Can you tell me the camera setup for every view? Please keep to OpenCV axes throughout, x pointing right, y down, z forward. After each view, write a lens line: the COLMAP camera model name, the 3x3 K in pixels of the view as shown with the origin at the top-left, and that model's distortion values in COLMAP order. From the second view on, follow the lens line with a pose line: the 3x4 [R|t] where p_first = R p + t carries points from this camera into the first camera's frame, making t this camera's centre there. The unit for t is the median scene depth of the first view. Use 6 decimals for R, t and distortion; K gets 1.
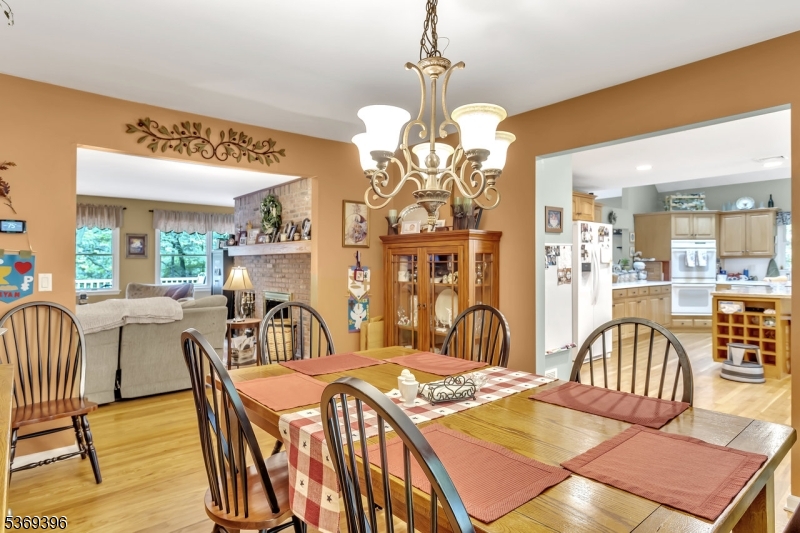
lens RADIAL K [[438.9, 0, 399.2], [0, 438.9, 261.2], [0, 0, 1]] dist [-0.003358, 0.000411]
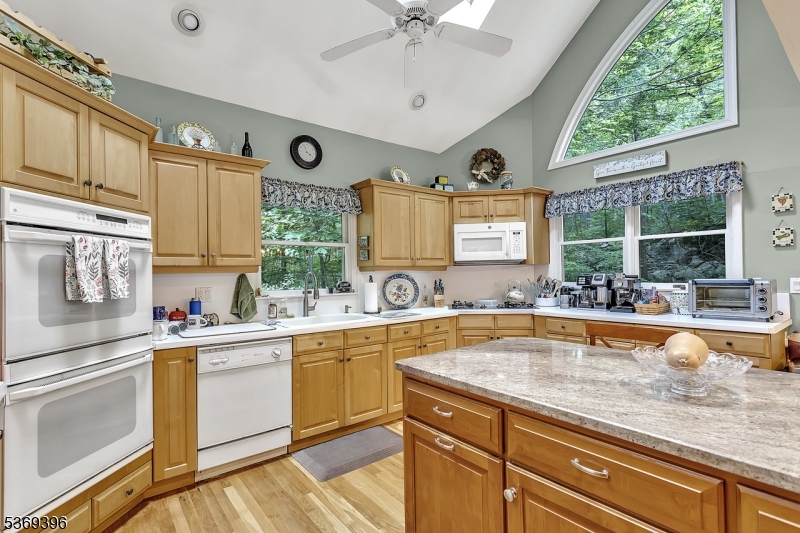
lens RADIAL K [[382.0, 0, 398.3], [0, 382.0, 269.7], [0, 0, 1]] dist [0.001980, 0.001457]
pose [[0.031232, 0.010868, 0.999453, 0.447351], [0.008105, 0.999905, -0.011126, -0.003829], [-0.999479, 0.008448, 0.031141, 0.813611]]
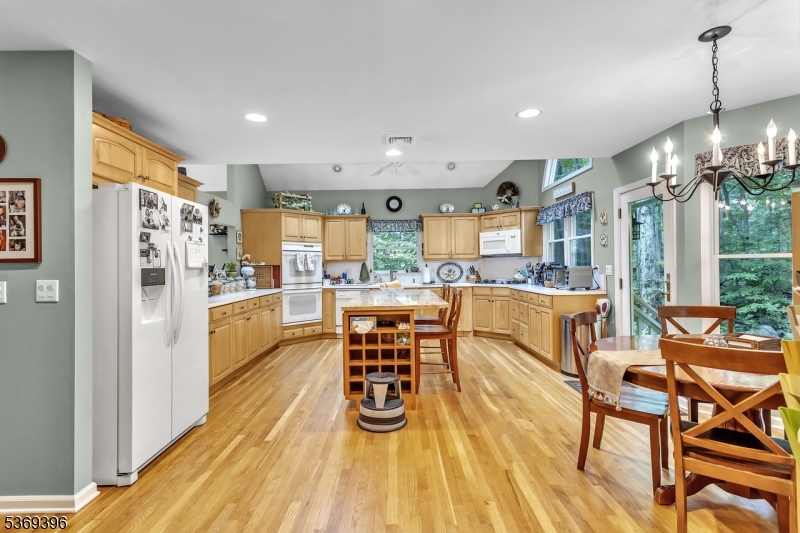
lens RADIAL K [[382.9, 0, 398.4], [0, 382.9, 266.6], [0, 0, 1]] dist [0.010565, 0.000208]
pose [[0.636674, -0.007360, 0.771098, 0.175213], [0.008053, 0.999963, 0.002895, 0.001747], [-0.771091, 0.004367, 0.636710, 0.328831]]
